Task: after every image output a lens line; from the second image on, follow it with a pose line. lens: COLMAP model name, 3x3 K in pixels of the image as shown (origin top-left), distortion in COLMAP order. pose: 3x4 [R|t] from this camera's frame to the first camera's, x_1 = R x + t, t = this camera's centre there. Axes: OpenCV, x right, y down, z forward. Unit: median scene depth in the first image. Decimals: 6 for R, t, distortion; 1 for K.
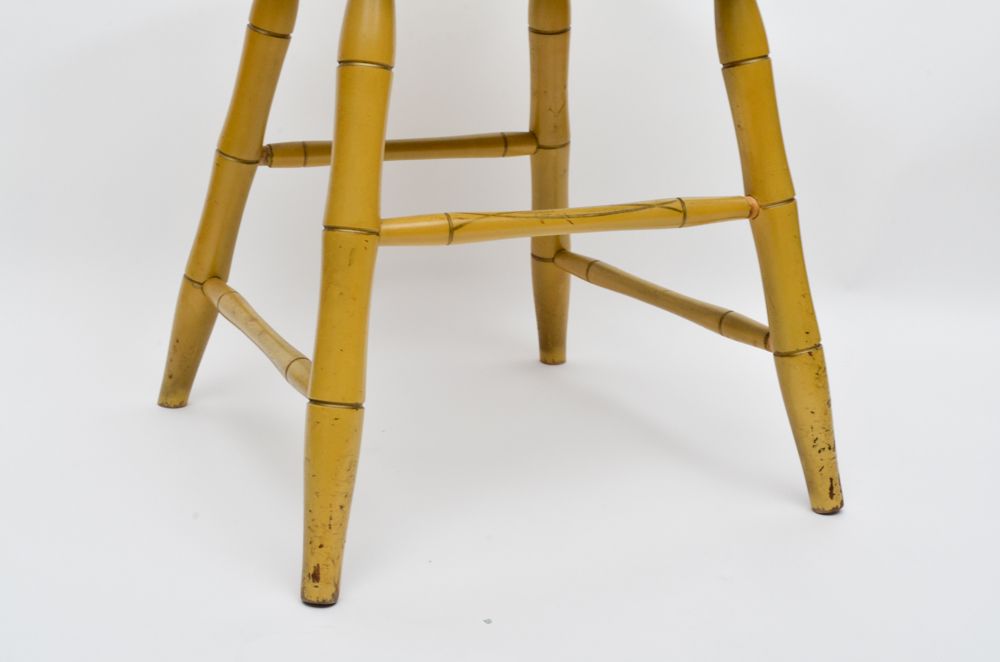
lens RADIAL K [[1623.2, 0, 506.5], [0, 1623.2, 349.5], [0, 0, 1]] dist [0.014076, 0.000000]
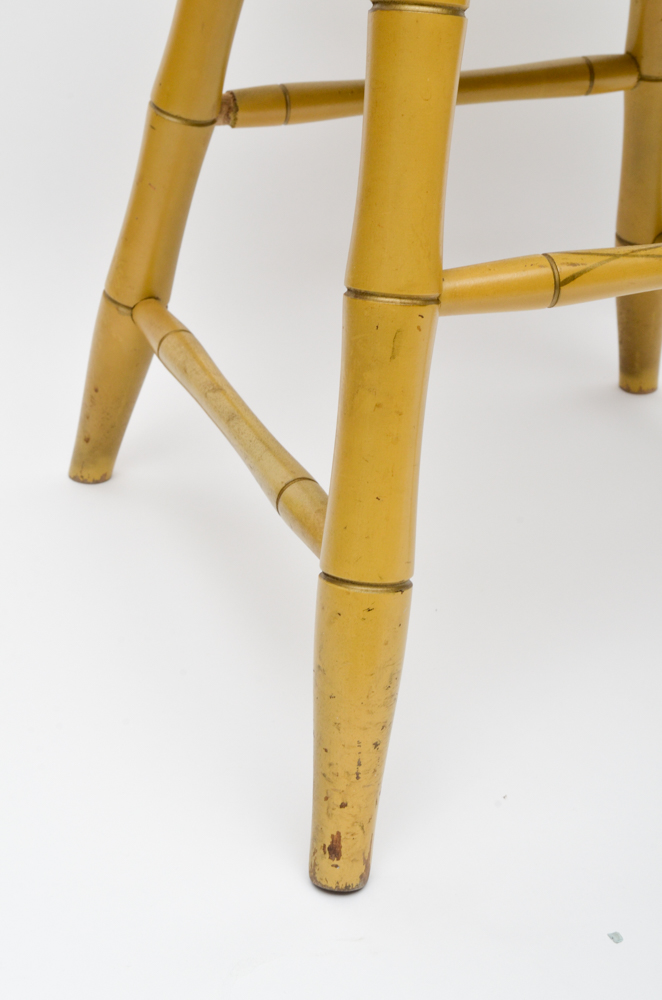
lens RADIAL K [[1828.8, 0, 325.1], [0, 1828.8, 508.0], [0, 0, 1]] dist [-0.000371, 0.000000]
pose [[0.997996, 0.008384, -0.062727, -0.067998], [0.002920, 0.984029, 0.177983, -0.100683], [0.063217, -0.177810, 0.982032, 0.288688]]
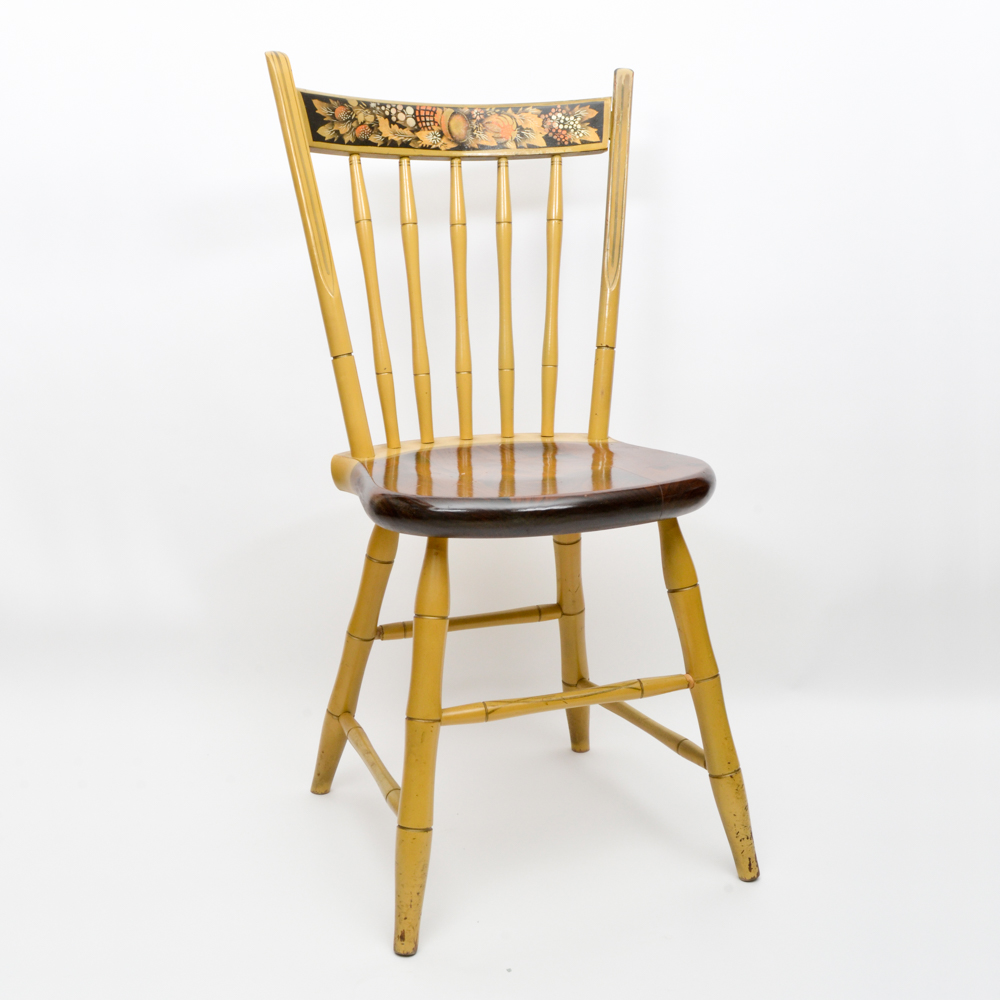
lens RADIAL K [[1404.4, 0, 502.5], [0, 1404.4, 484.0], [0, 0, 1]] dist [-0.012135, 0.000000]
pose [[0.995523, -0.015828, -0.093184, 0.100547], [0.009605, 0.997716, -0.066859, -0.183957], [0.094029, 0.065664, 0.993402, -0.336727]]
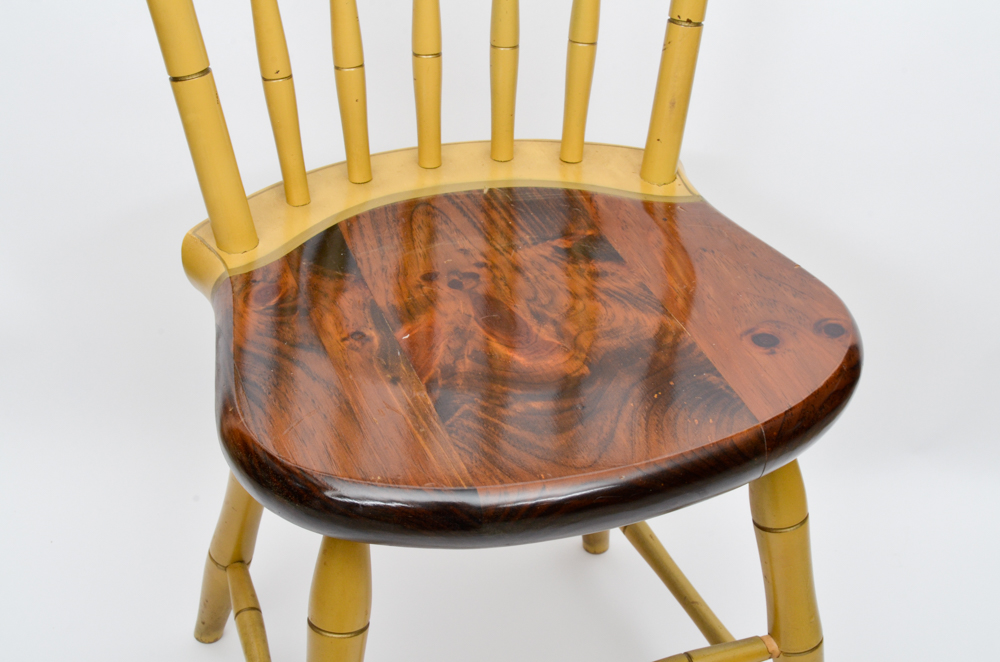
lens RADIAL K [[1447.2, 0, 503.4], [0, 1447.2, 327.8], [0, 0, 1]] dist [0.036704, 0.000000]
pose [[0.992040, 0.072944, -0.102645, 0.068325], [-0.032355, 0.935421, 0.352052, -0.543256], [0.121697, -0.345928, 0.930335, 0.264933]]
